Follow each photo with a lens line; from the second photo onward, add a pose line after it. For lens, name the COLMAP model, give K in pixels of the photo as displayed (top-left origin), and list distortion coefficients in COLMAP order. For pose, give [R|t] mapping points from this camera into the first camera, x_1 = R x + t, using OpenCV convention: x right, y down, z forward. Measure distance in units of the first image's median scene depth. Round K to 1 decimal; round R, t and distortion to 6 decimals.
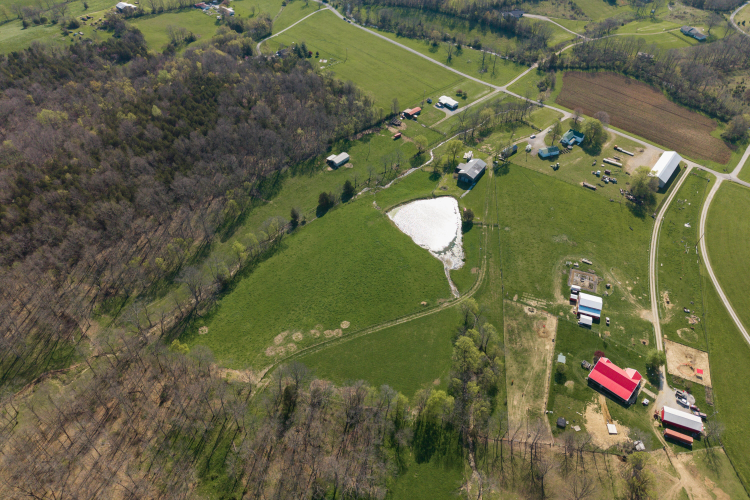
lens RADIAL K [[503.9, 0, 374.1], [0, 503.9, 250.6], [0, 0, 1]] dist [0.025414, -0.031436]
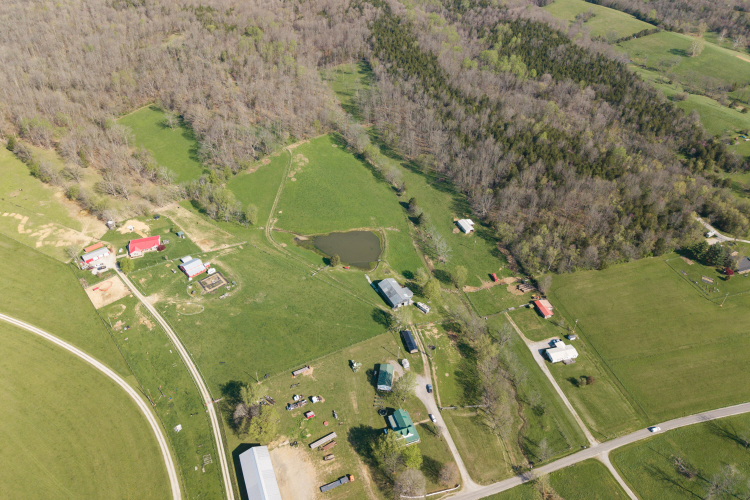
lens RADIAL K [[501.5, 0, 375.0], [0, 501.5, 250.0], [0, 0, 1]] dist [0.067859, -0.117575]
pose [[-0.467068, 0.523414, -0.712661, 0.805558], [-0.649017, 0.344443, 0.678333, -0.768371], [0.600520, 0.779357, 0.178827, 0.766661]]
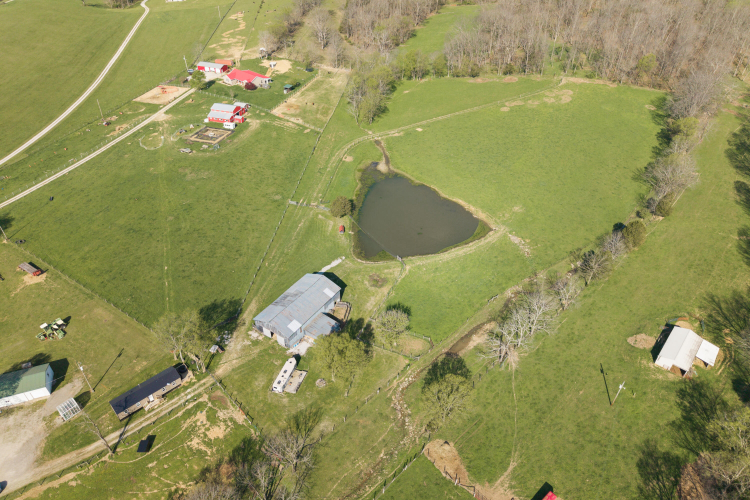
lens RADIAL K [[503.9, 0, 374.1], [0, 503.9, 250.6], [0, 0, 1]] dist [0.025414, -0.031436]
pose [[-0.999565, -0.009456, -0.027946, 0.151216], [-0.028924, 0.127549, 0.991410, -0.537787], [-0.005810, 0.991787, -0.127767, 1.010850]]
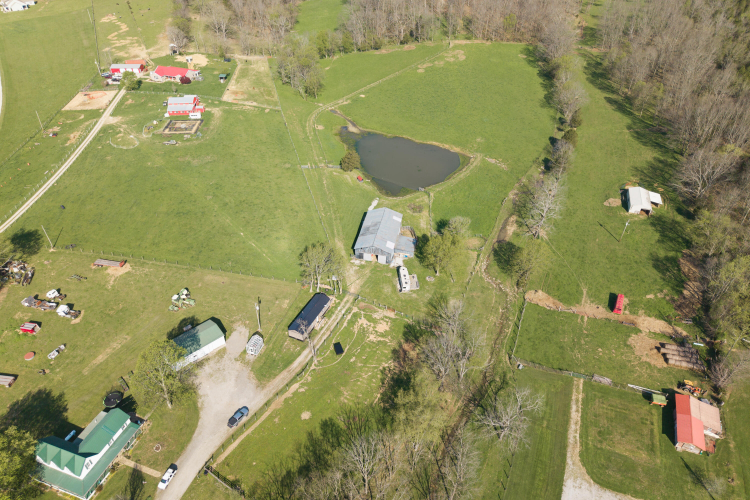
lens RADIAL K [[503.9, 0, 374.1], [0, 503.9, 250.6], [0, 0, 1]] dist [0.025414, -0.031436]
pose [[-0.919203, 0.217719, -0.328124, 0.350594], [-0.298161, 0.159495, 0.941096, -0.578158], [0.257229, 0.962891, -0.081693, 1.054516]]
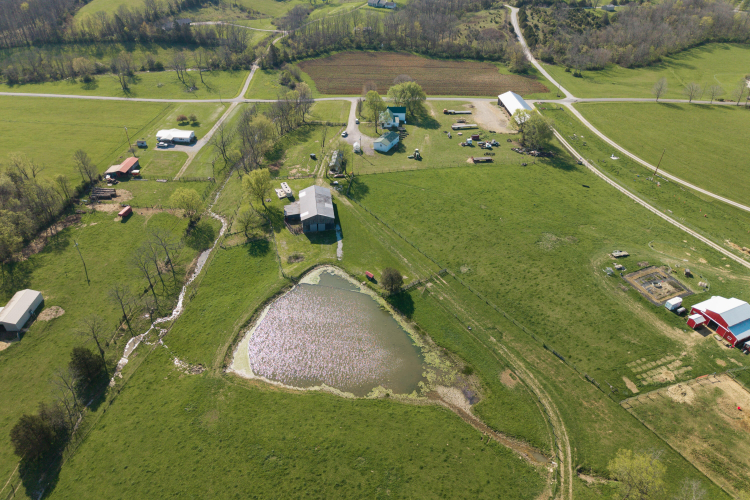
lens RADIAL K [[503.9, 0, 374.1], [0, 503.9, 250.6], [0, 0, 1]] dist [0.025414, -0.031436]
pose [[0.732596, -0.410104, 0.543248, -0.061908], [0.483516, 0.875292, 0.008723, -0.096346], [-0.479078, 0.256279, 0.839527, 0.549545]]
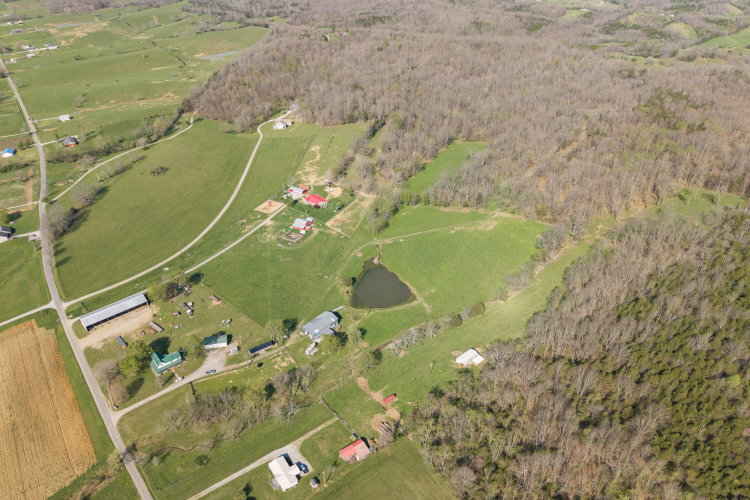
lens RADIAL K [[501.5, 0, 375.0], [0, 501.5, 250.0], [0, 0, 1]] dist [0.067859, -0.117575]
pose [[-0.990116, -0.096874, 0.101418, 0.016927], [0.078039, 0.220303, 0.972305, -1.075881], [-0.116533, 0.970609, -0.210565, 1.054594]]
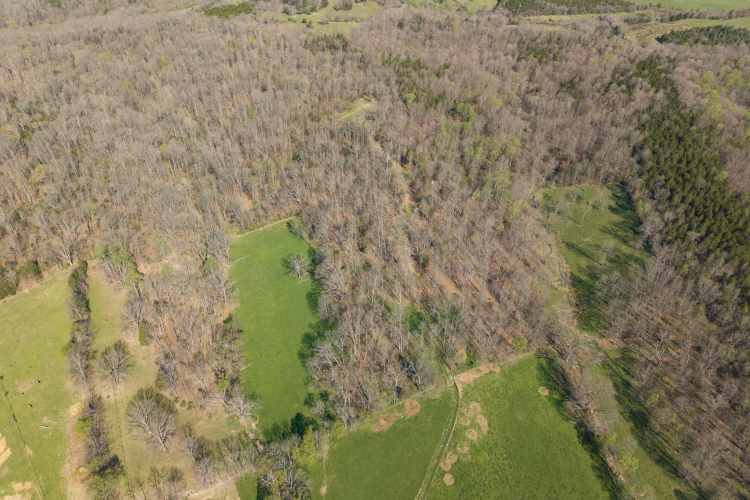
lens RADIAL K [[514.3, 0, 374.2], [0, 514.3, 239.4], [0, 0, 1]] dist [0.019220, -0.020114]
pose [[-0.786826, 0.348490, -0.509372, 0.250279], [-0.452858, 0.234739, 0.860126, -0.466107], [0.419315, 0.907443, -0.026882, 0.444284]]
